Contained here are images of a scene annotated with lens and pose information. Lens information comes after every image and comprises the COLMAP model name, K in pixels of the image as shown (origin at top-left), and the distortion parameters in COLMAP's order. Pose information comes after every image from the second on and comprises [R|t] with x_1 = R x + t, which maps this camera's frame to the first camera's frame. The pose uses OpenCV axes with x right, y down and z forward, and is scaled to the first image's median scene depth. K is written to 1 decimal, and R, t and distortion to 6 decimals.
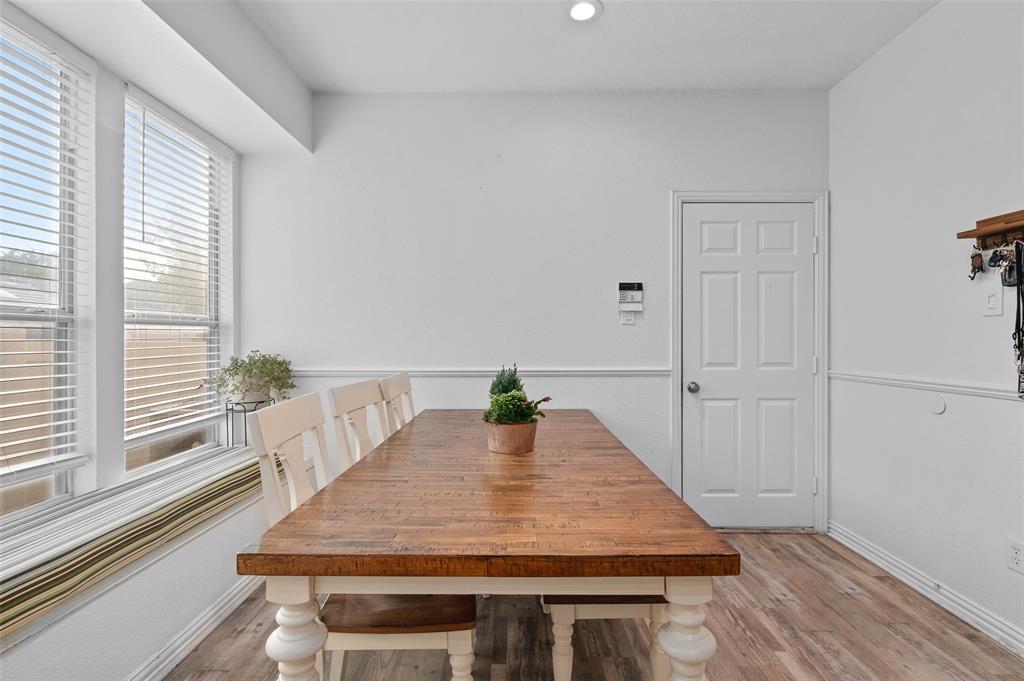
lens RADIAL K [[469.9, 0, 507.6], [0, 469.9, 338.5], [0, 0, 1]] dist [-0.010222, 0.000324]
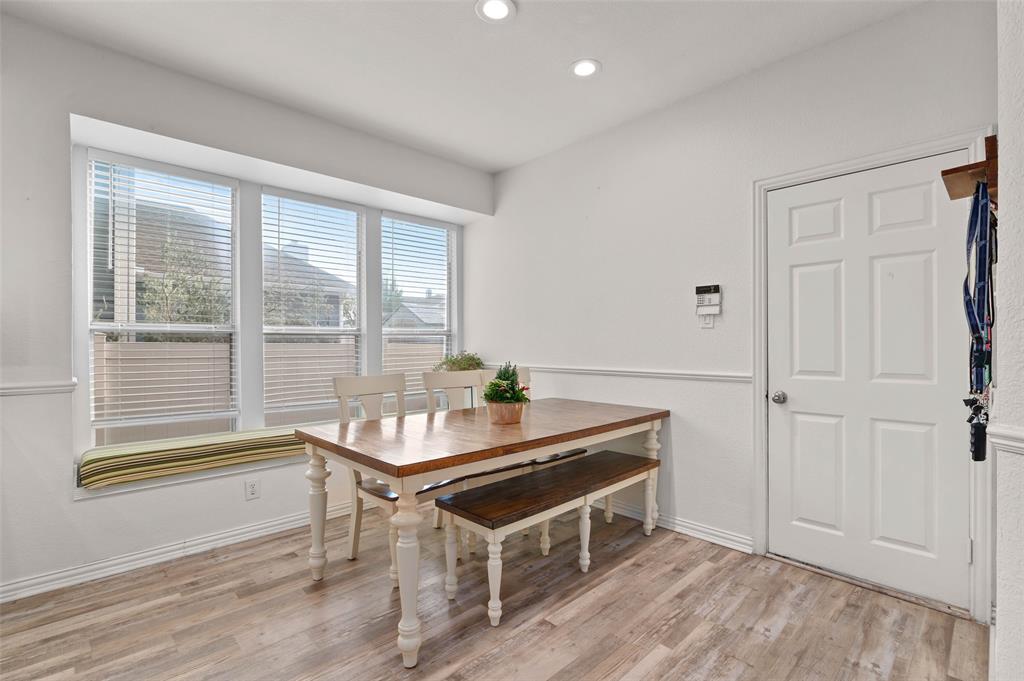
lens RADIAL K [[463.4, 0, 512.9], [0, 463.4, 345.2], [0, 0, 1]] dist [-0.005595, -0.000320]
pose [[0.703320, 0.001788, -0.710872, 0.664284], [0.002284, 0.999986, 0.004776, 0.000170], [0.710870, -0.004983, 0.703306, 0.028365]]
